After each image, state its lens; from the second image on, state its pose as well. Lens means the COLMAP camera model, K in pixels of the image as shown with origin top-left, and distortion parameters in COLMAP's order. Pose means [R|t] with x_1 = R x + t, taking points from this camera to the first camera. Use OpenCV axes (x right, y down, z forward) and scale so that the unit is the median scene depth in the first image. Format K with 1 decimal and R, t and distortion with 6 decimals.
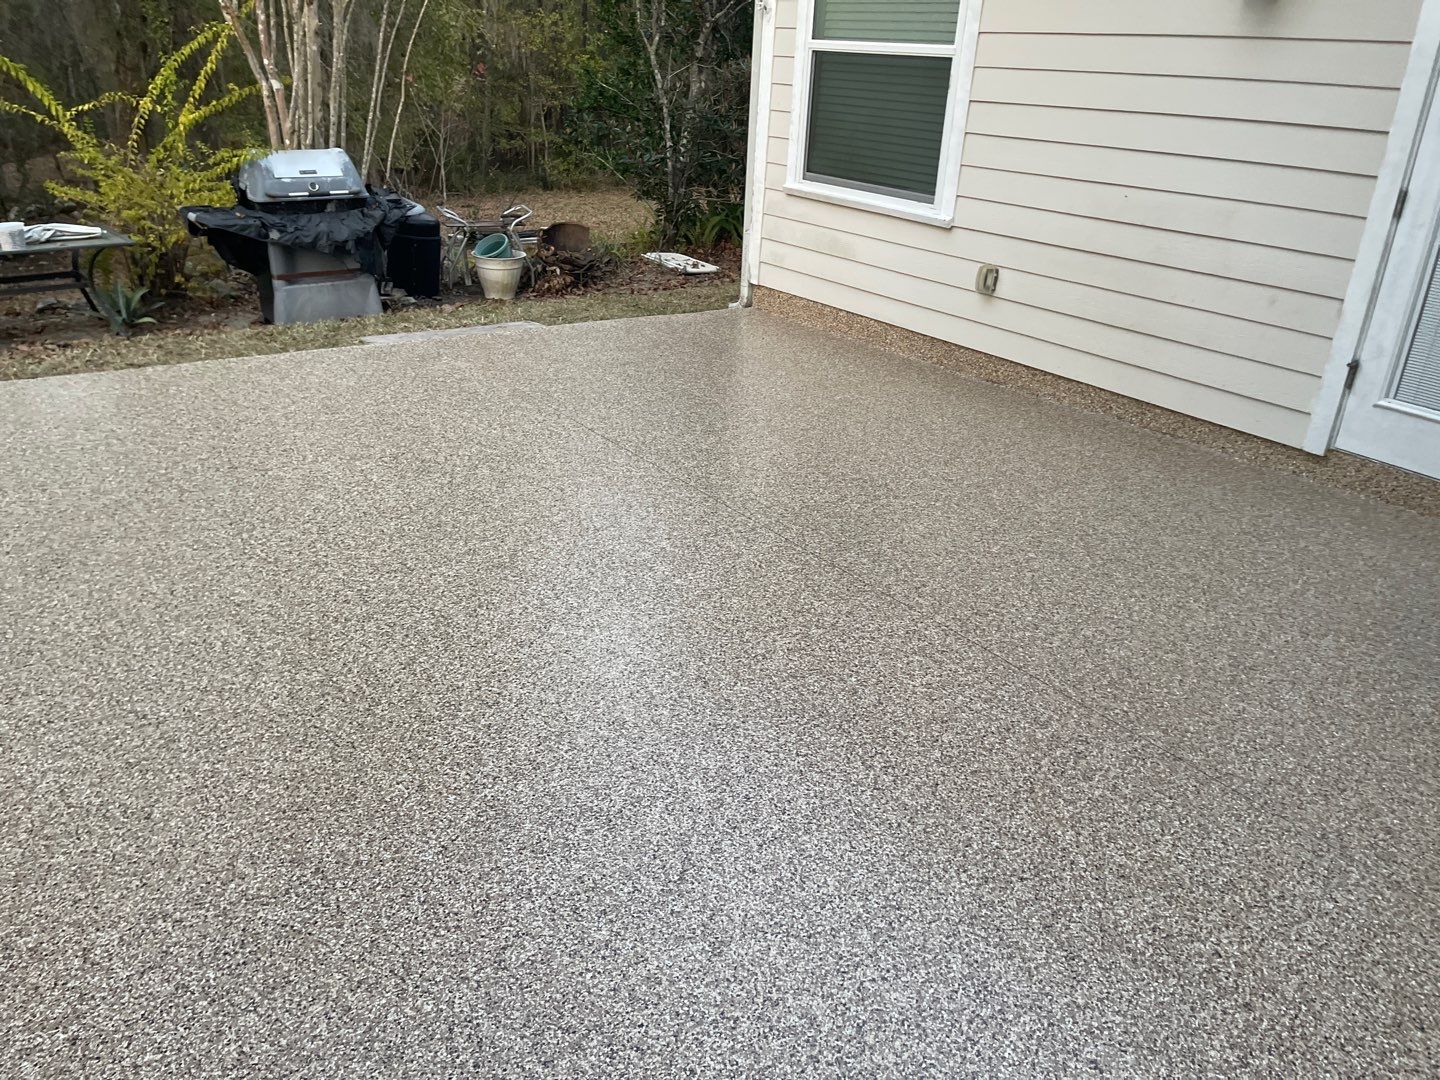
lens RADIAL K [[1079.8, 0, 726.4], [0, 1079.8, 546.9], [0, 0, 1]] dist [0.017937, -0.003431]
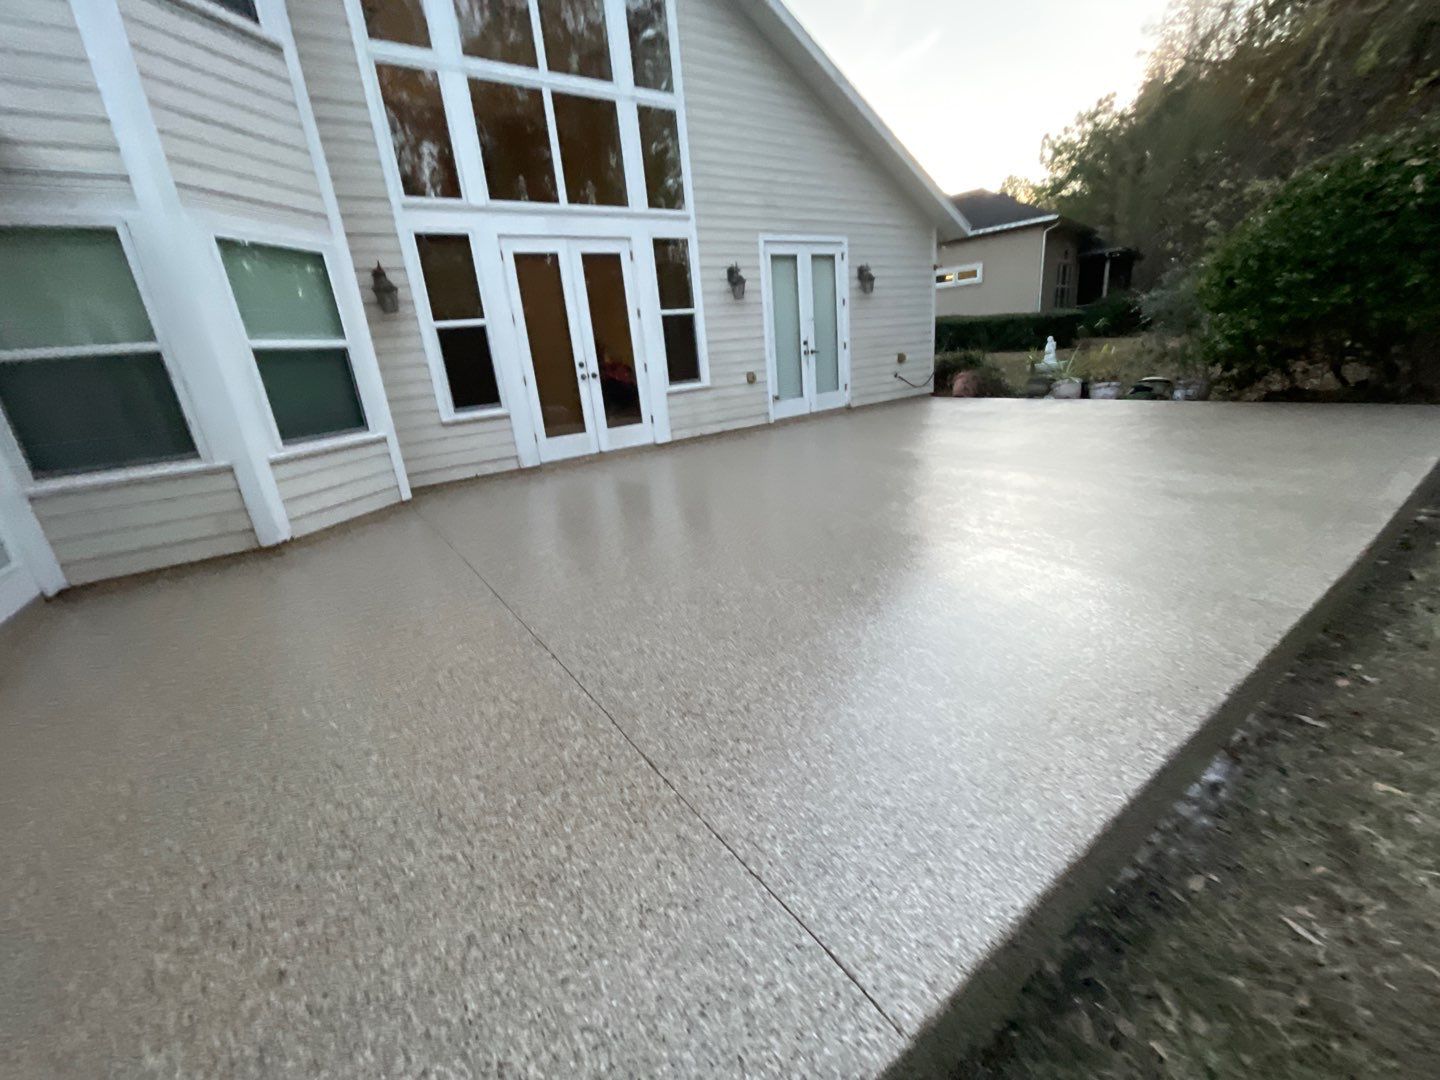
lens RADIAL K [[580.3, 0, 711.2], [0, 580.3, 537.5], [0, 0, 1]] dist [-0.001288, 0.000426]
pose [[-0.998825, 0.037272, 0.030967, -0.249870], [0.048413, 0.739988, 0.670876, -0.469228], [0.002089, 0.671587, -0.740923, 1.130876]]
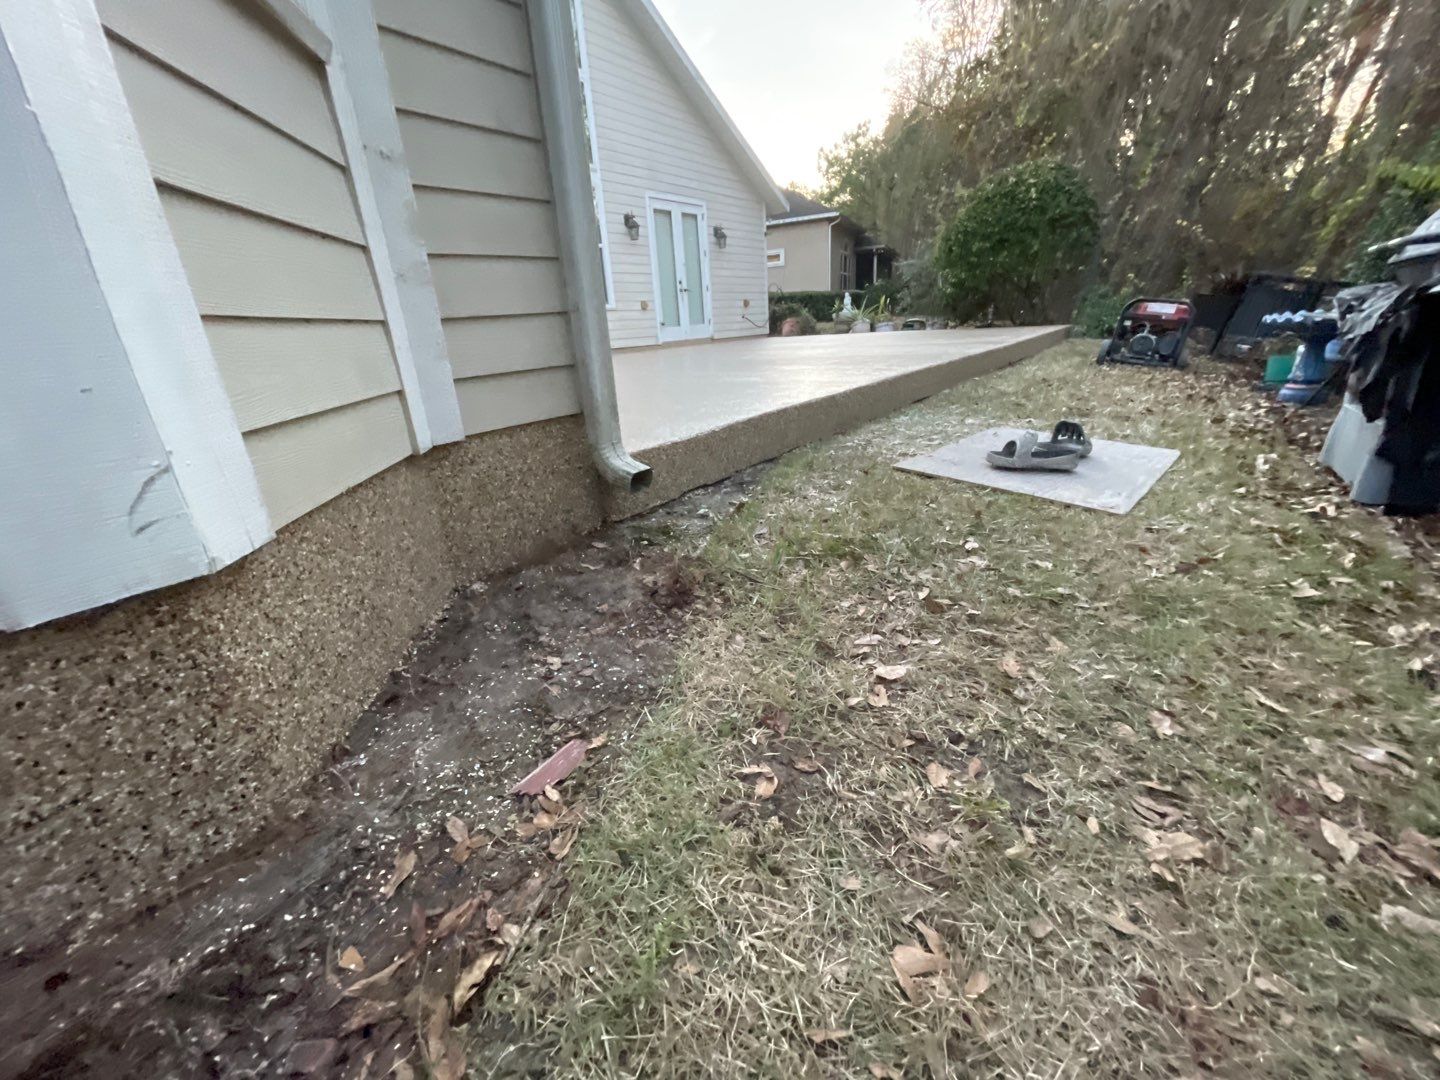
lens RADIAL K [[580.3, 0, 711.2], [0, 580.3, 537.5], [0, 0, 1]] dist [-0.001288, 0.000426]
pose [[-0.956523, 0.110956, -0.269726, 0.066608], [-0.105203, 0.731289, 0.673906, -0.513327], [0.272021, 0.672983, -0.687822, 1.625636]]
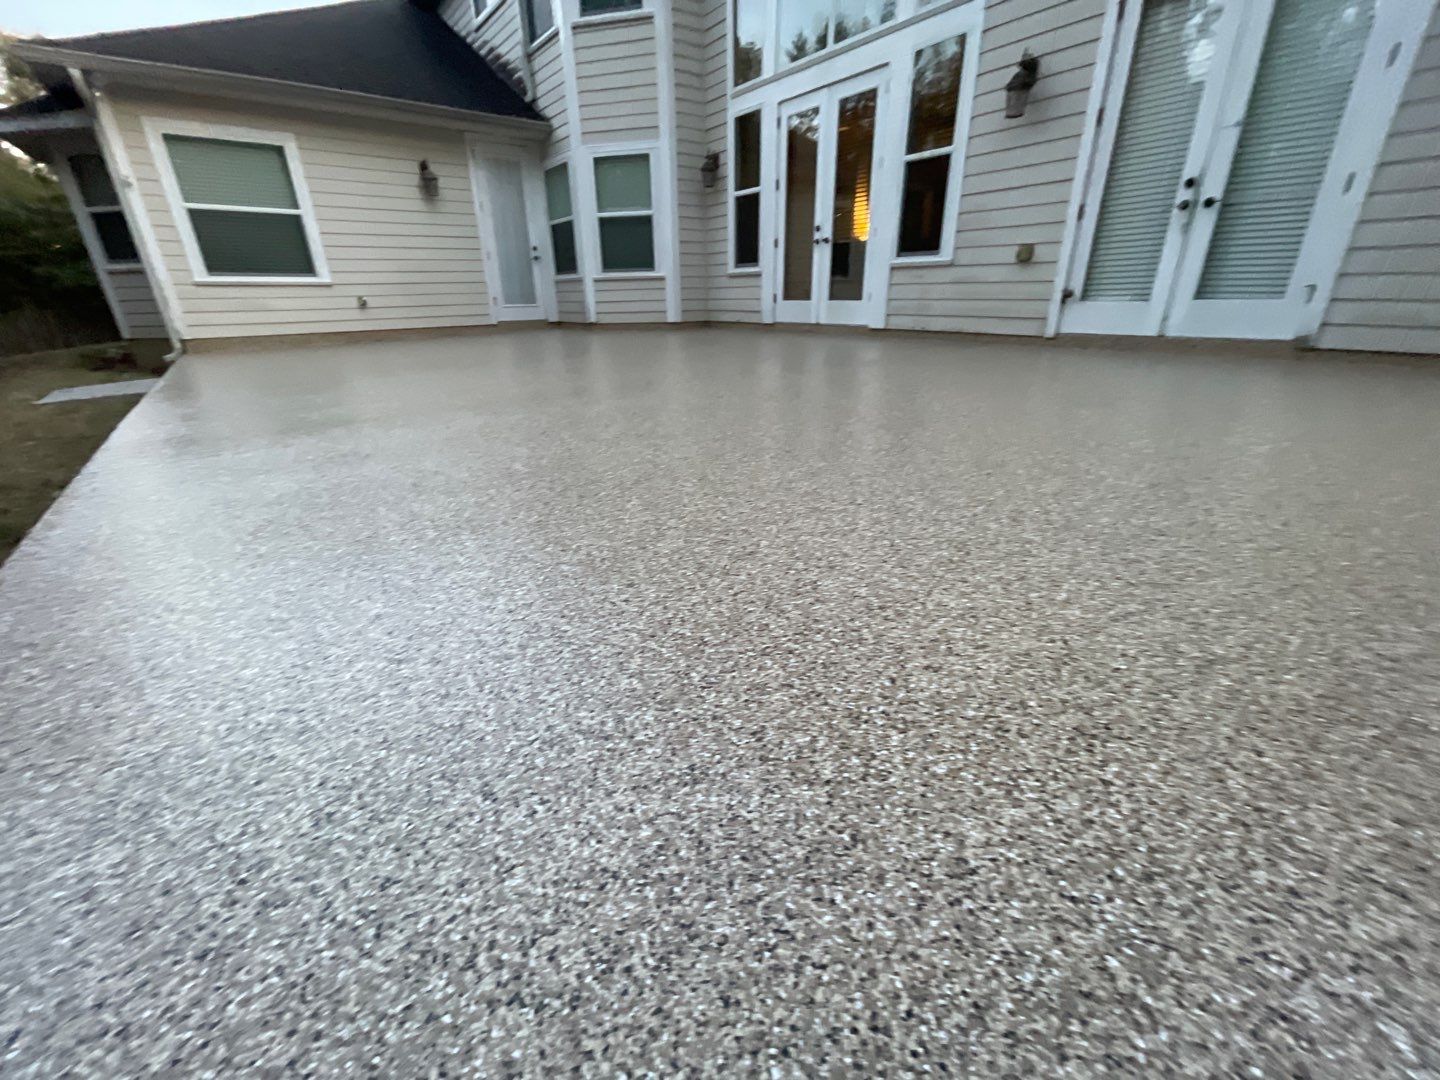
lens RADIAL K [[581.0, 0, 709.9], [0, 581.0, 534.9], [0, 0, 1]] dist [0.000279, 0.000458]
pose [[-0.033545, -0.430907, 0.901772, -1.344560], [0.428667, 0.808870, 0.402460, 0.011383], [-0.902840, 0.400061, 0.157582, 0.228127]]
